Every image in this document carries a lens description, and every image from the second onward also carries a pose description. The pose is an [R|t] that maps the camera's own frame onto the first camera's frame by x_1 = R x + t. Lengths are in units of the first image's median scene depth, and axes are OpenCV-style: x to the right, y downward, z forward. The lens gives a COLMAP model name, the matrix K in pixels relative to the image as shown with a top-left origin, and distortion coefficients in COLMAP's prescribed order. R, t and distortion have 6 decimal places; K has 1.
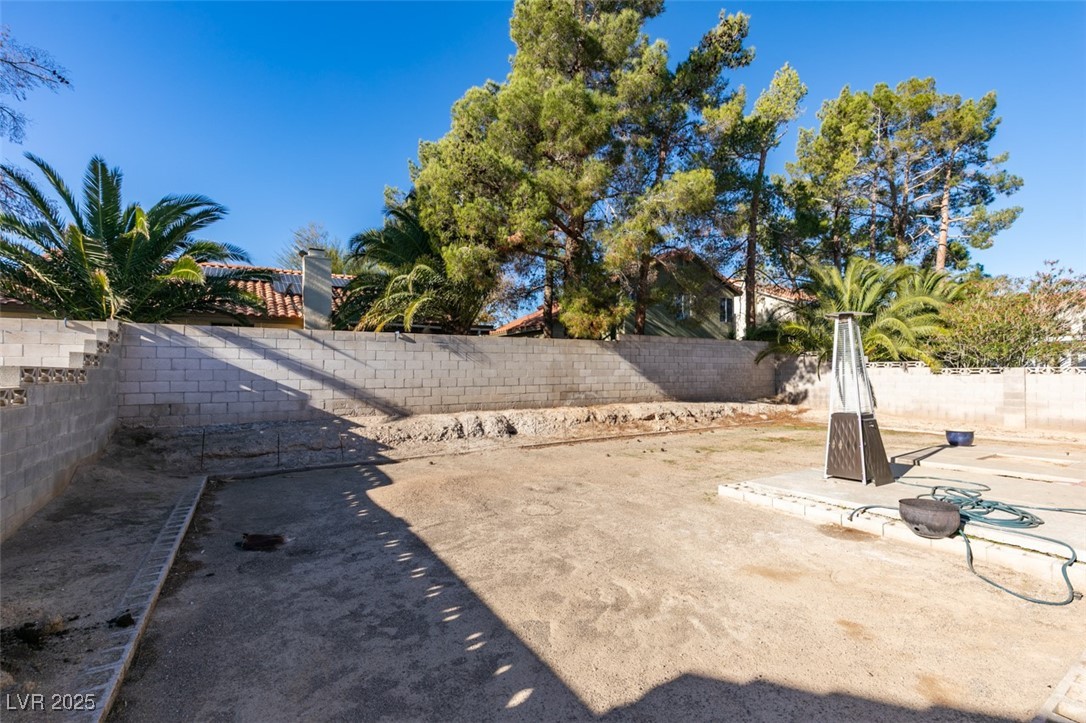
lens RADIAL K [[484.6, 0, 540.2], [0, 484.6, 365.1], [0, 0, 1]] dist [0.003355, -0.000175]
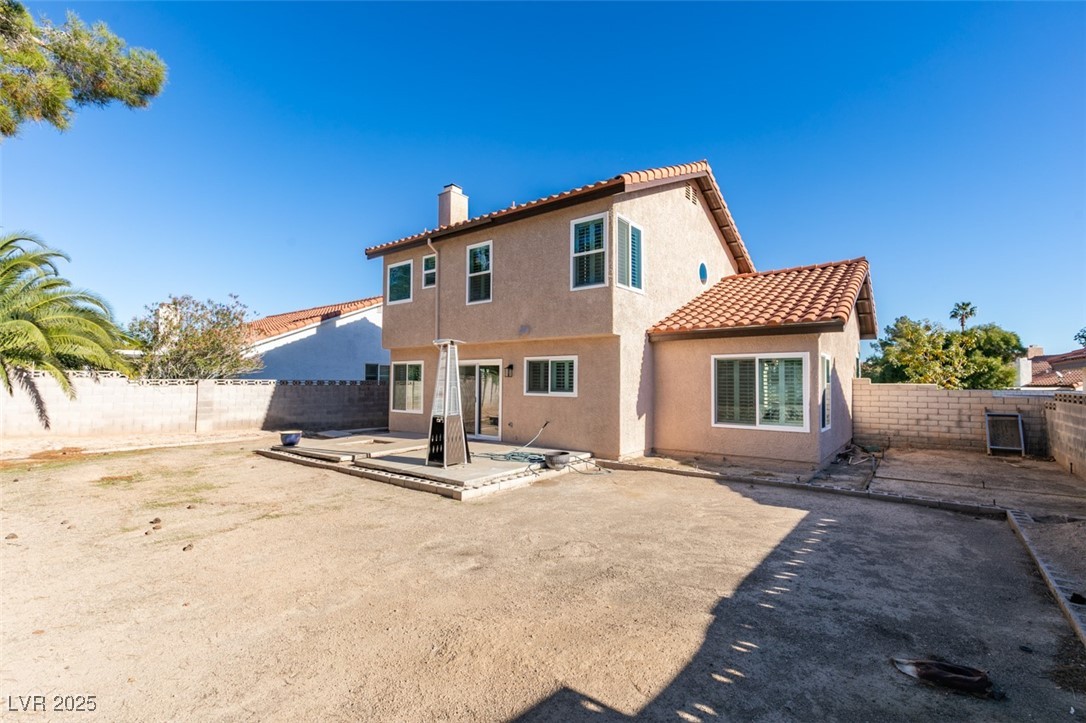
lens RADIAL K [[484.6, 0, 540.2], [0, 484.6, 364.2], [0, 0, 1]] dist [0.003355, -0.000175]
pose [[-0.354392, 0.037000, 0.934365, -1.085797], [-0.018647, 0.998739, -0.046621, 0.022305], [-0.934911, -0.033945, -0.353255, 1.907866]]
